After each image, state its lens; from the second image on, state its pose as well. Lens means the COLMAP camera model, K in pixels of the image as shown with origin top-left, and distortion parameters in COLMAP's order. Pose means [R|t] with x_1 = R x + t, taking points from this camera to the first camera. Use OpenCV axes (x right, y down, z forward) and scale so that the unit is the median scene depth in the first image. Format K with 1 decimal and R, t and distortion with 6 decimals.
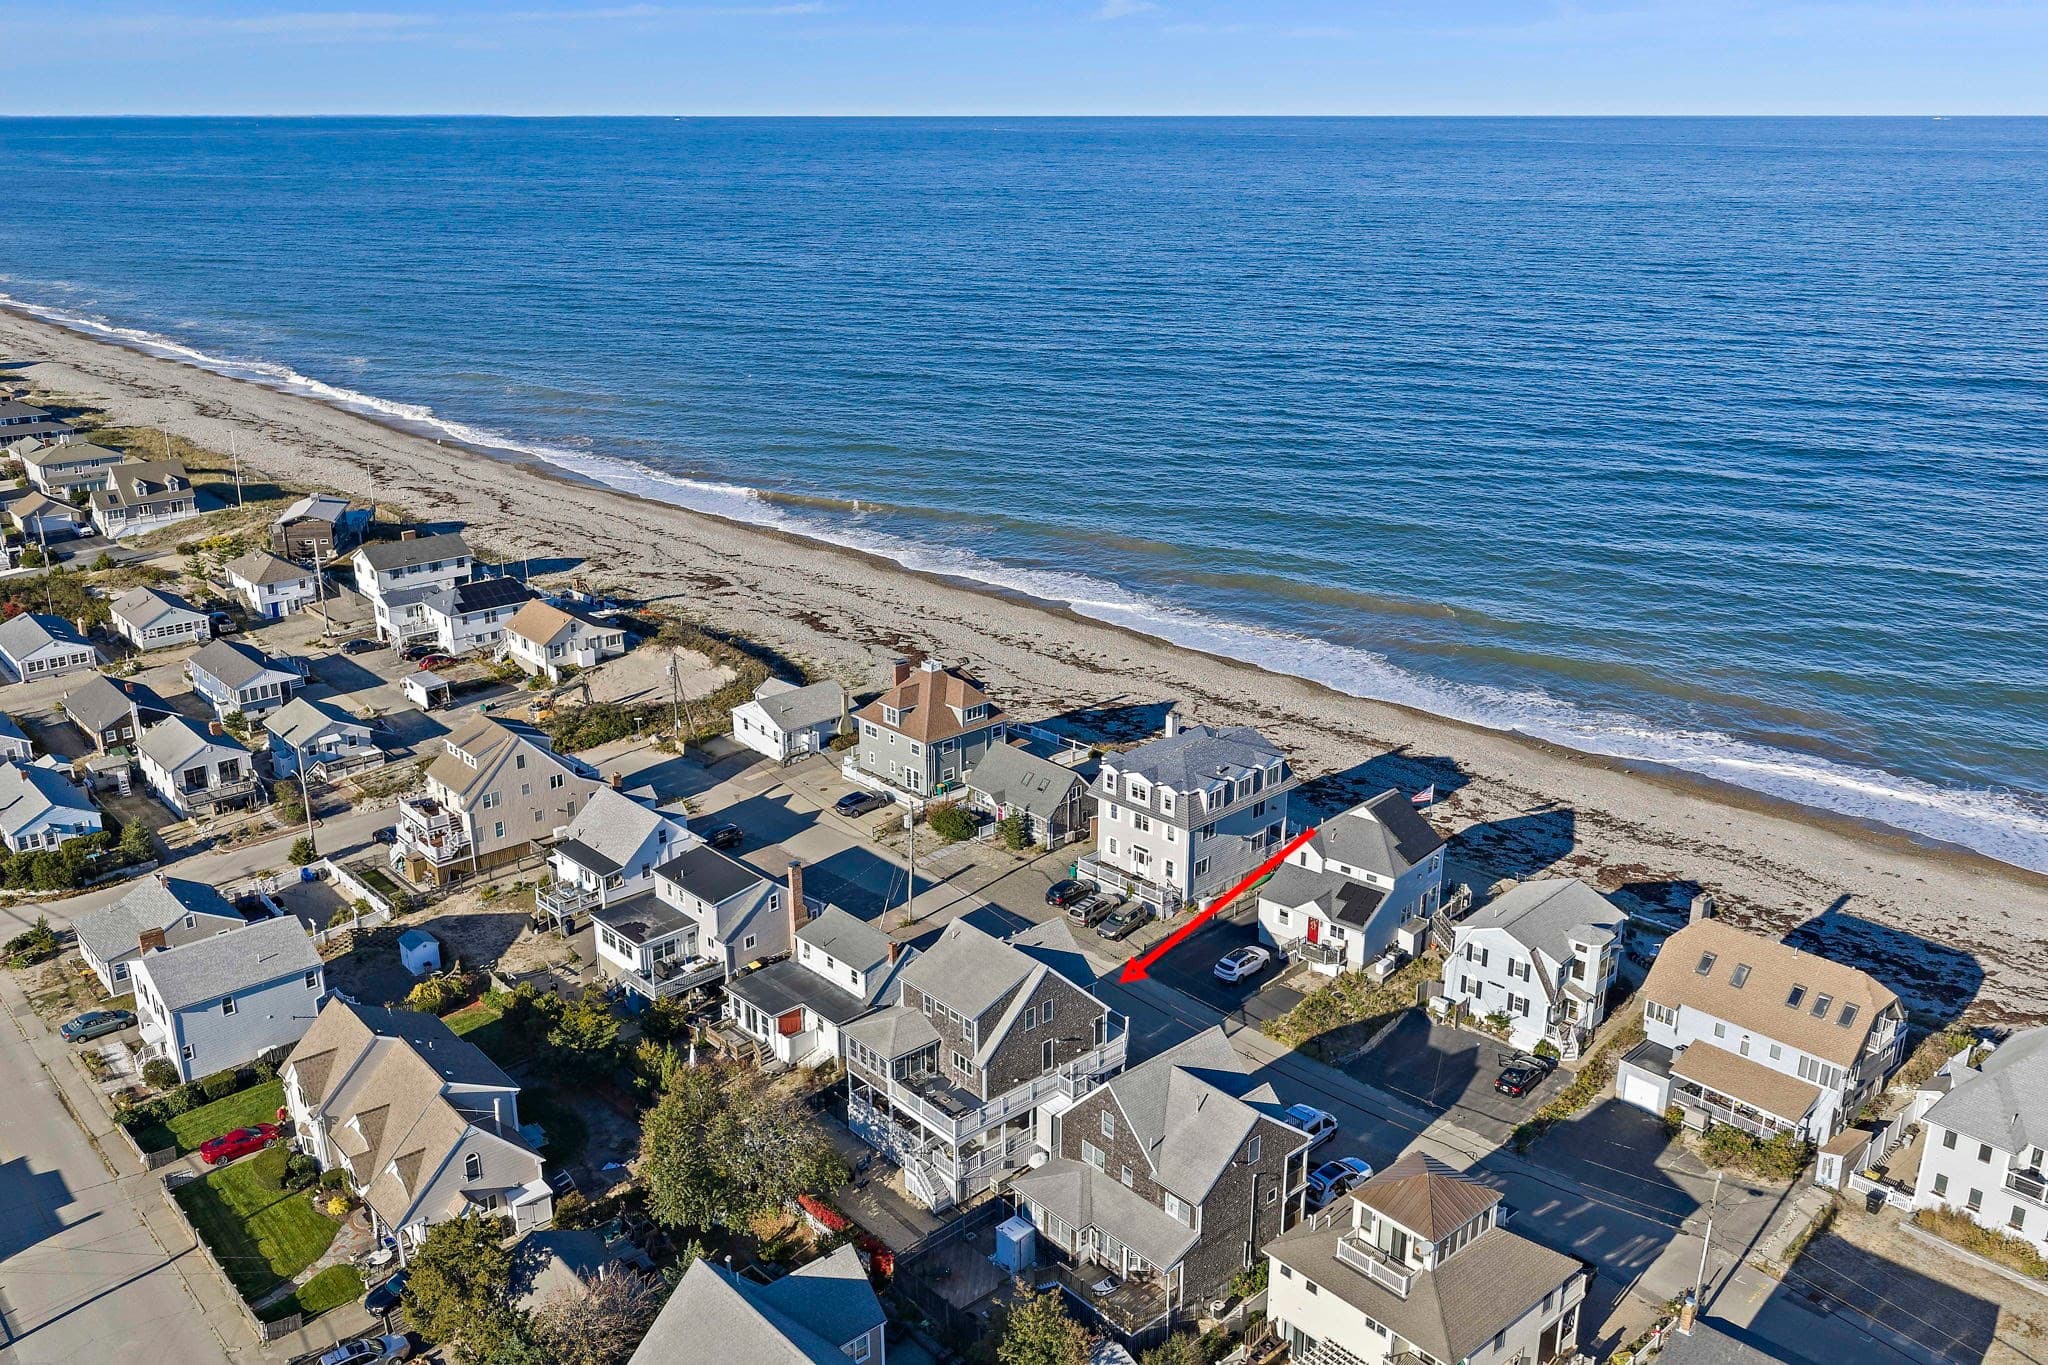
lens RADIAL K [[1696.8, 0, 1028.0], [0, 1696.8, 683.8], [0, 0, 1]] dist [0.024084, -0.038476]
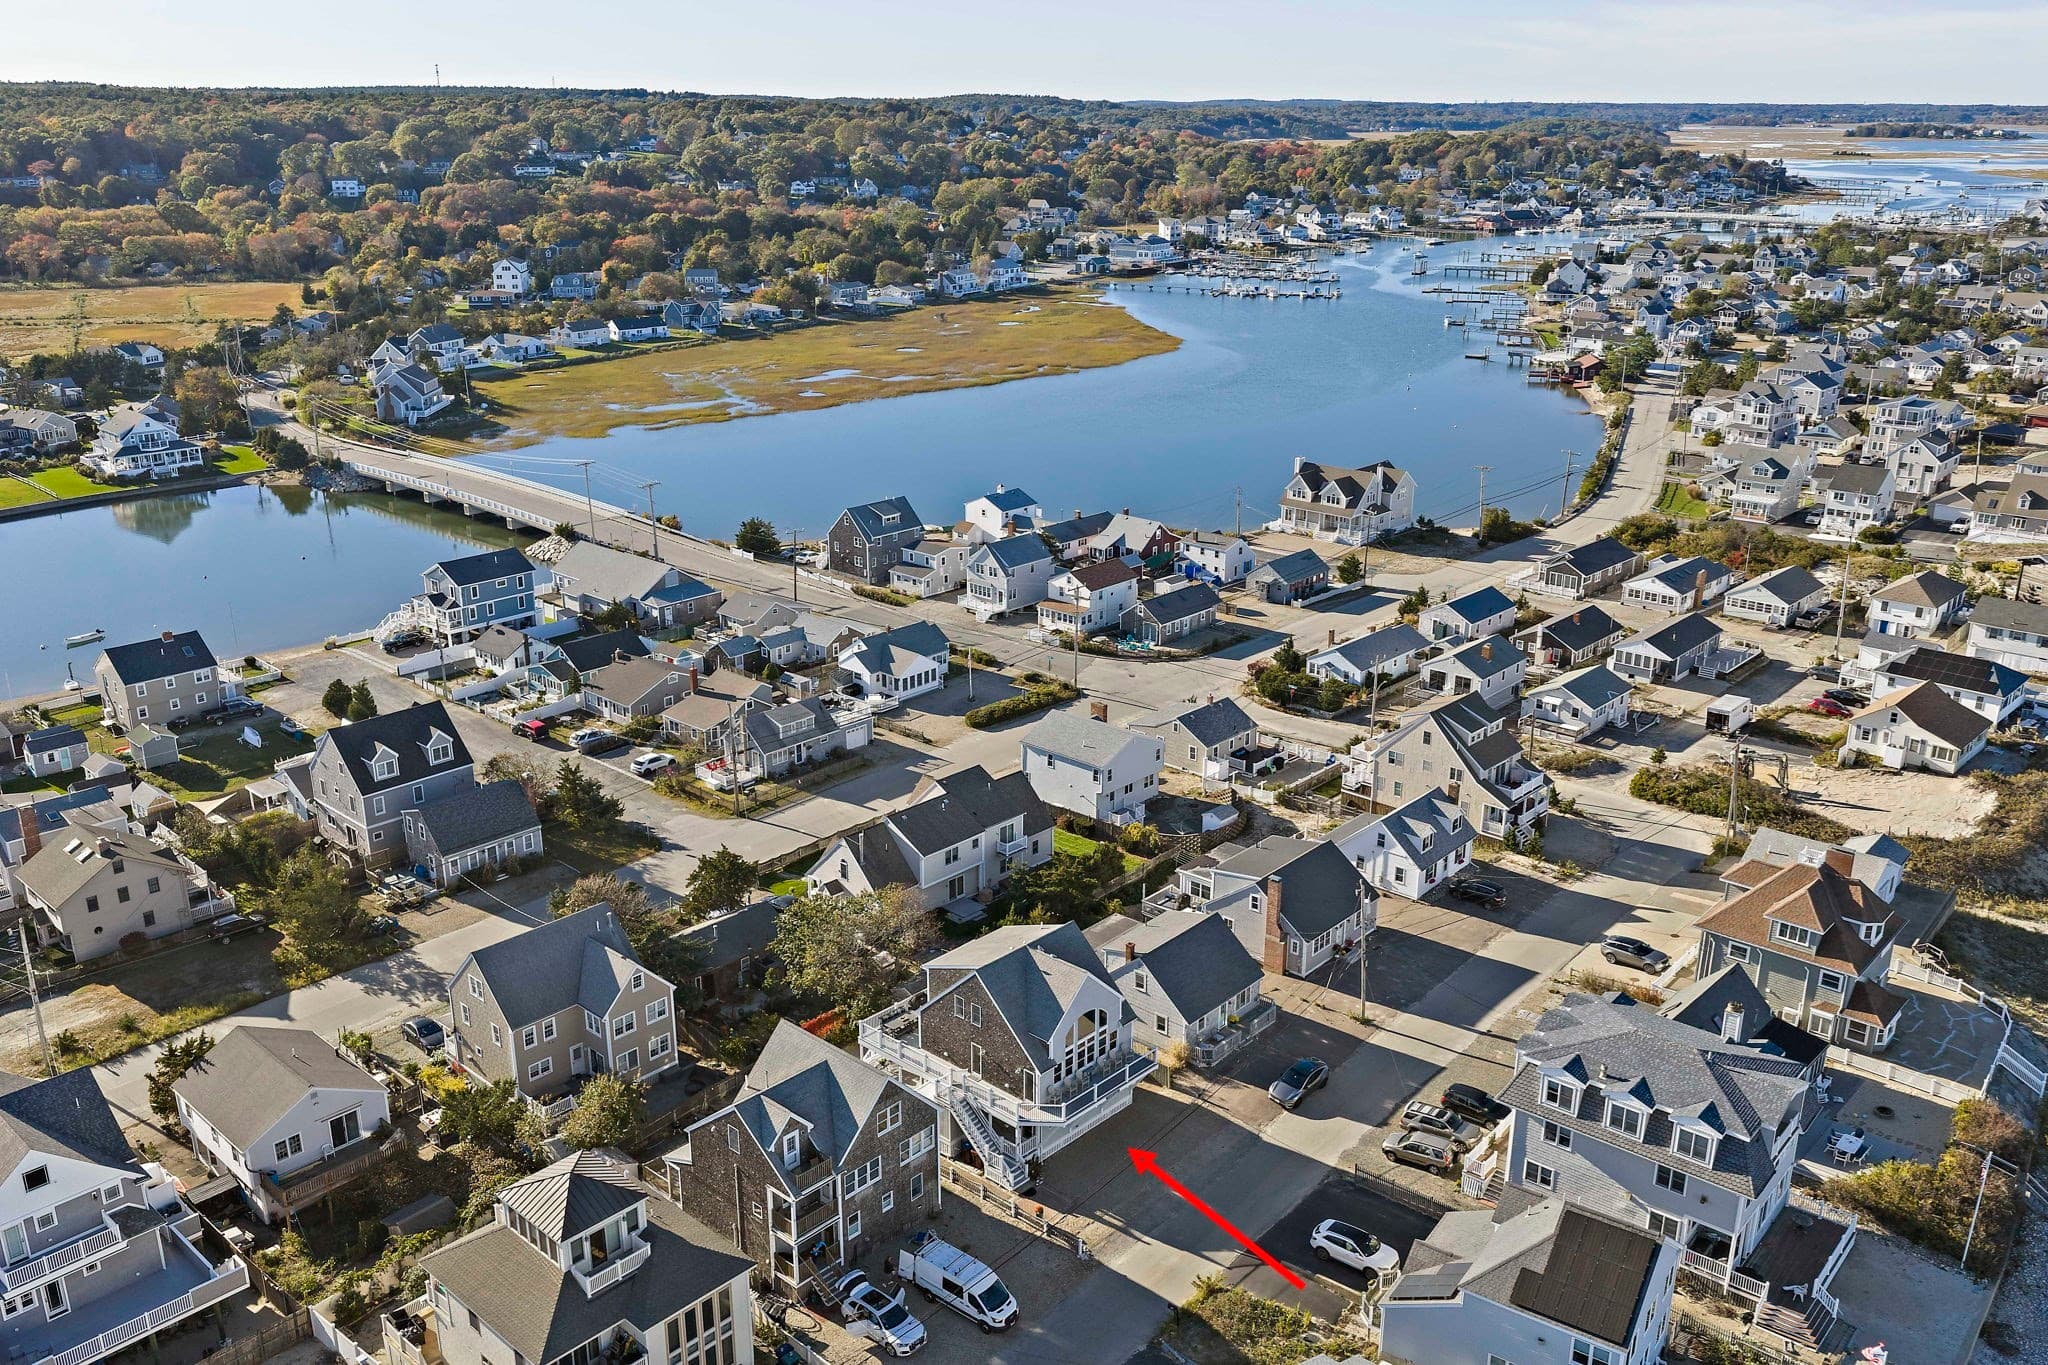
lens RADIAL K [[1696.8, 0, 1023.2], [0, 1696.8, 678.4], [0, 0, 1]] dist [0.024084, -0.038476]
pose [[0.096069, 0.318649, -0.942992, 0.594981], [-0.318146, 0.907509, 0.274247, -0.178762], [0.943162, 0.273662, 0.188560, 0.526780]]
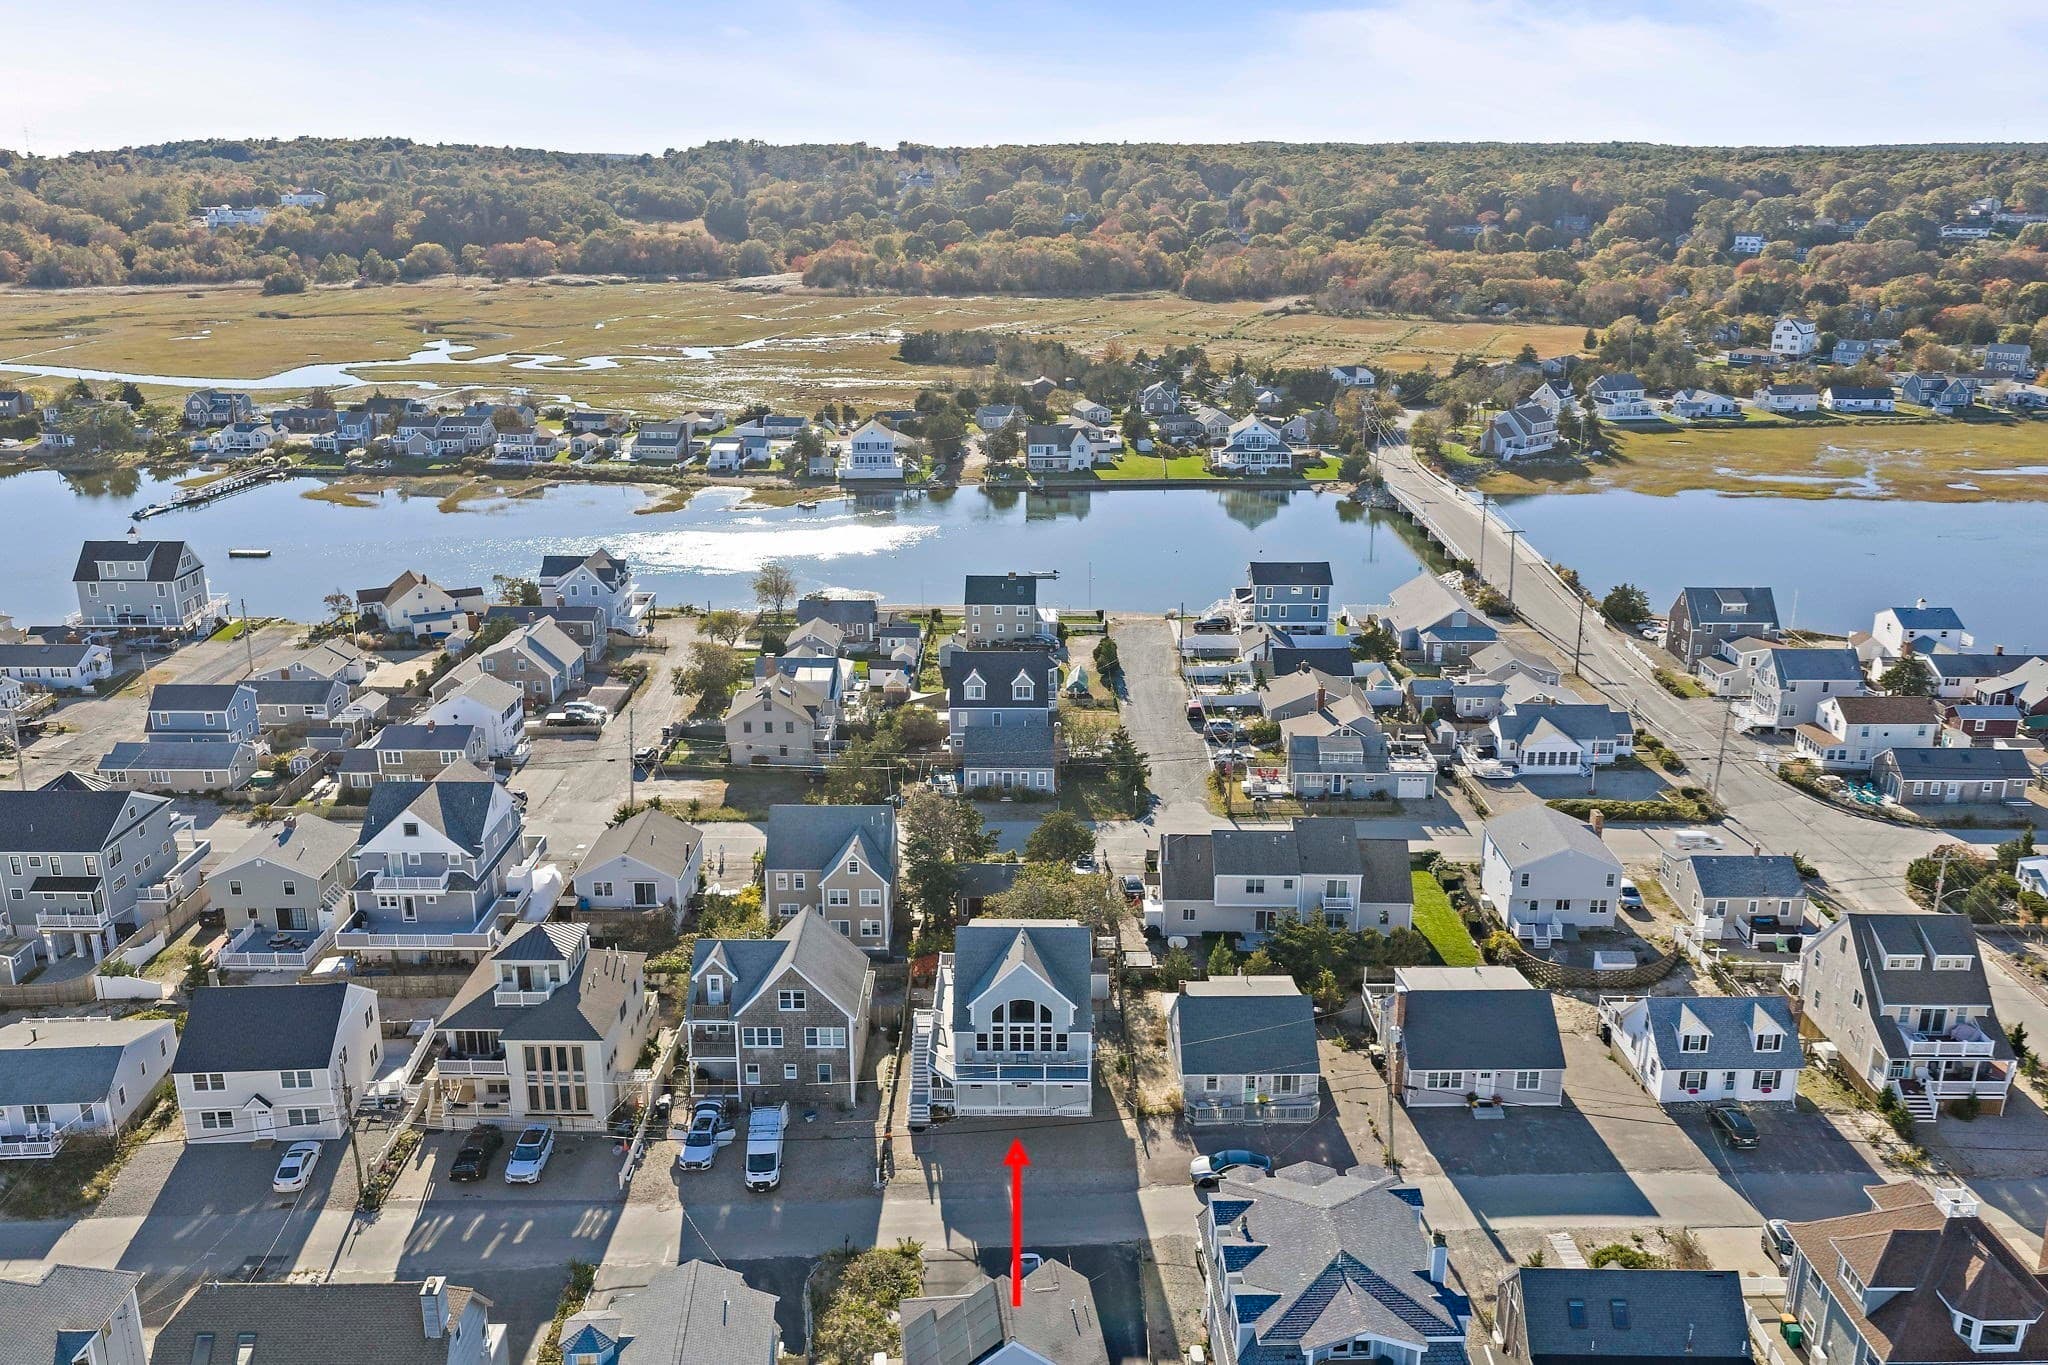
lens RADIAL K [[1696.8, 0, 1023.6], [0, 1696.8, 686.4], [0, 0, 1]] dist [0.024084, -0.038476]
pose [[-0.671263, 0.218344, -0.708331, 0.482860], [-0.237197, 0.842099, 0.484362, -0.335866], [0.702242, 0.493148, -0.513479, 1.007458]]
